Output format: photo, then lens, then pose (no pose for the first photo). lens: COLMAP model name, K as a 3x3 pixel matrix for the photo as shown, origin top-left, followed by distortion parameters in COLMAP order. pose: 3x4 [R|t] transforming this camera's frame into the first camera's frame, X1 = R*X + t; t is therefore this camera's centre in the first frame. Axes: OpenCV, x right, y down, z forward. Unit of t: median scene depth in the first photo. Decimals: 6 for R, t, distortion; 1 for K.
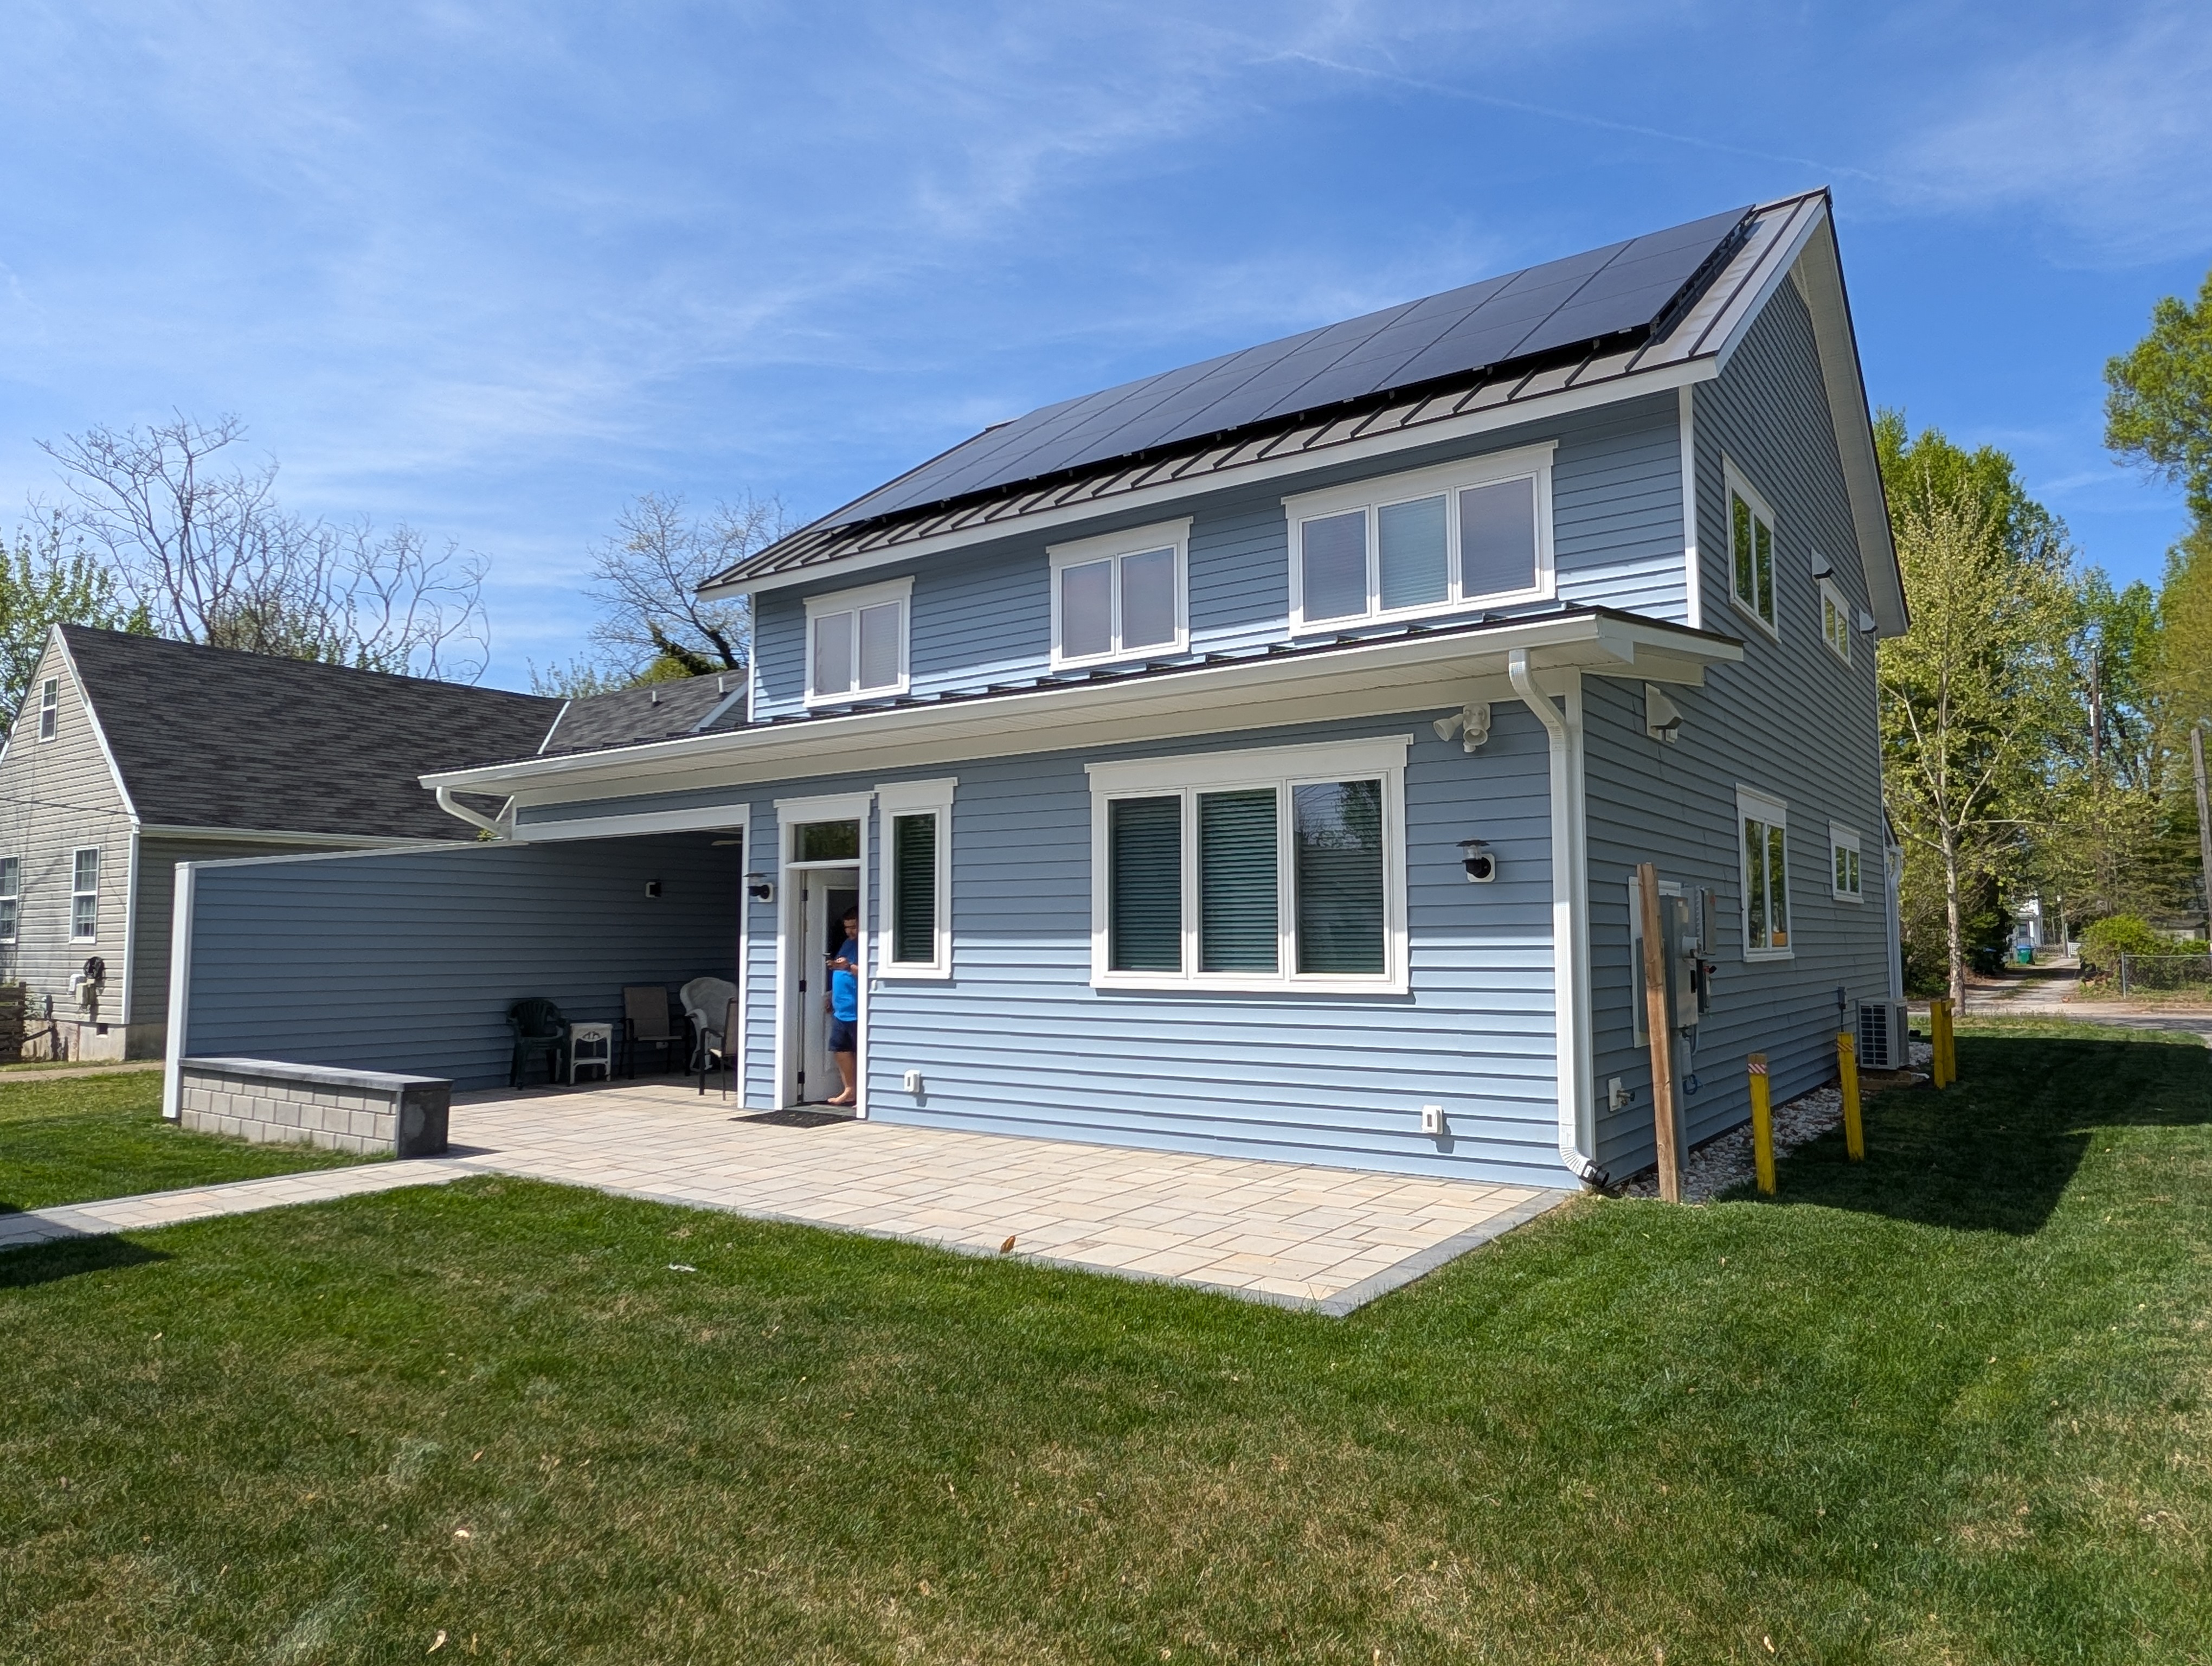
lens RADIAL K [[1395.5, 0, 1145.8], [0, 1395.5, 841.6], [0, 0, 1]] dist [-0.005321, -0.000743]
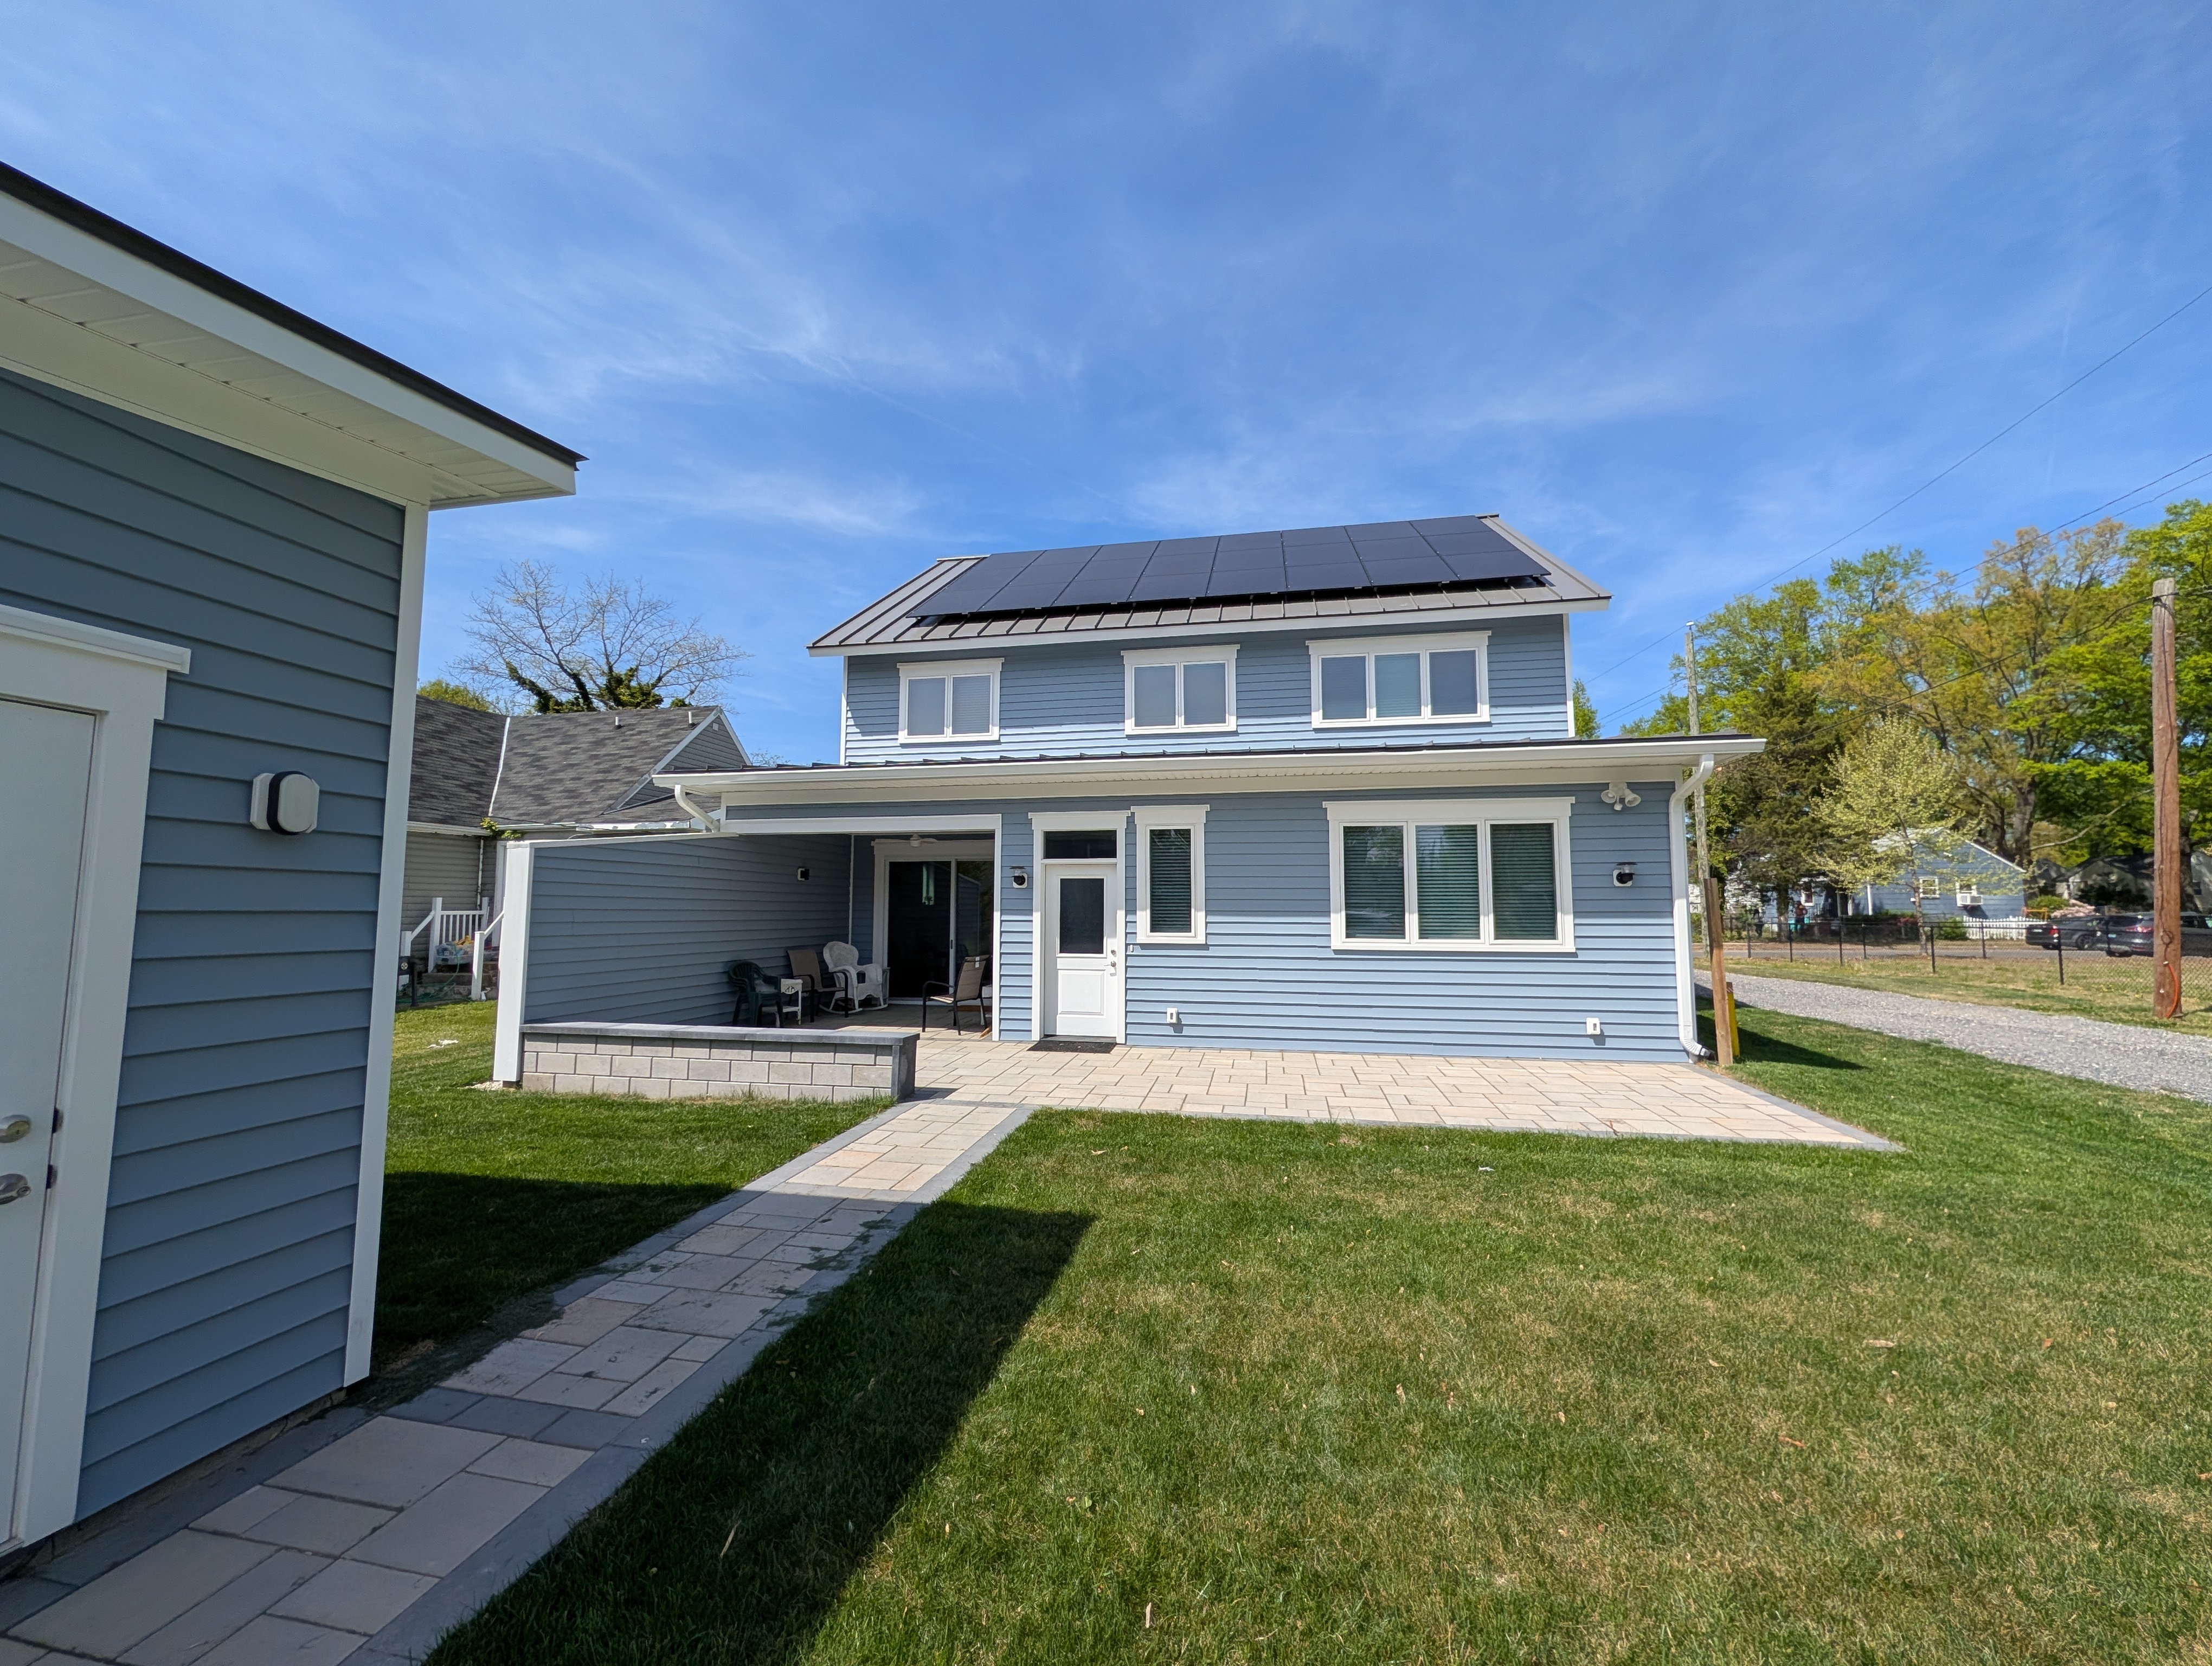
lens RADIAL K [[848.6, 0, 1106.0], [0, 848.6, 833.0], [0, 0, 1]] dist [0.000881, 0.000021]
pose [[0.913664, 0.042058, 0.404289, -0.524212], [-0.034538, 0.999068, -0.025879, 0.008808], [-0.405001, 0.009681, 0.914265, 0.206915]]
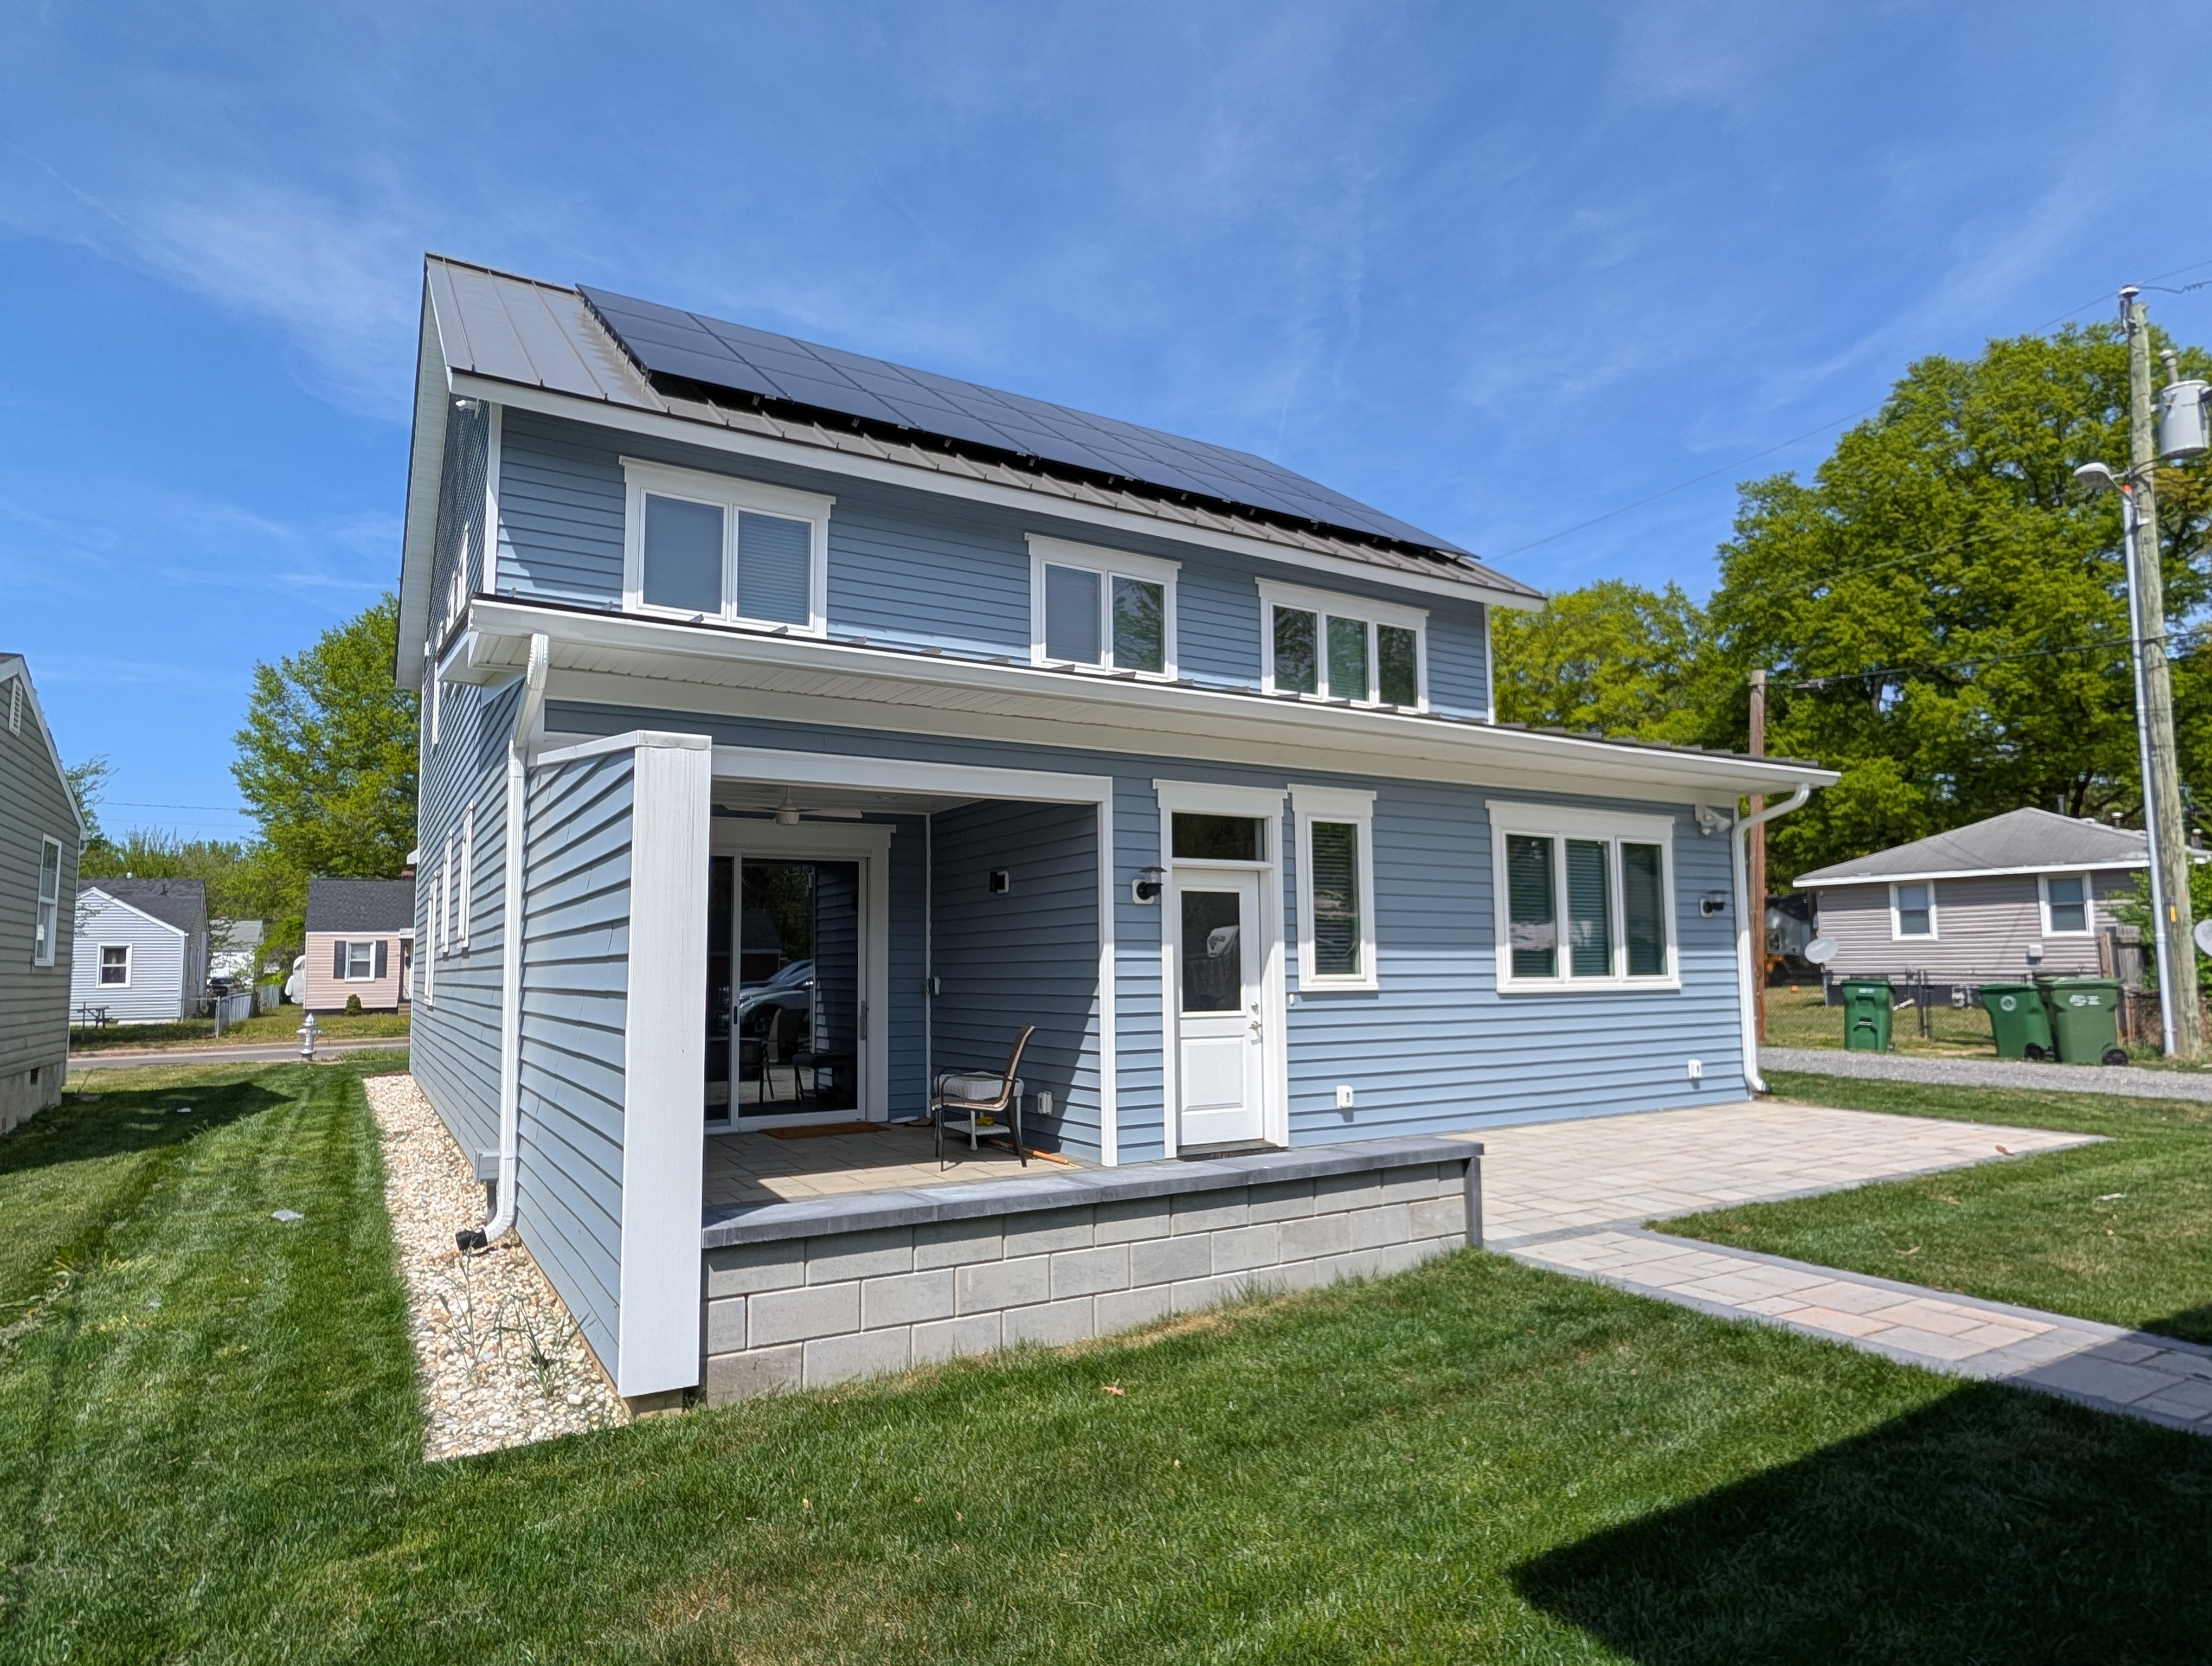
lens RADIAL K [[1255.1, 0, 1097.0], [0, 1255.1, 844.9], [0, 0, 1]] dist [0.003062, 0.000097]
pose [[0.412684, 0.088506, 0.906564, -0.930342], [-0.058202, 0.995797, -0.070722, 0.061700], [-0.909013, -0.023578, 0.416100, 0.711887]]
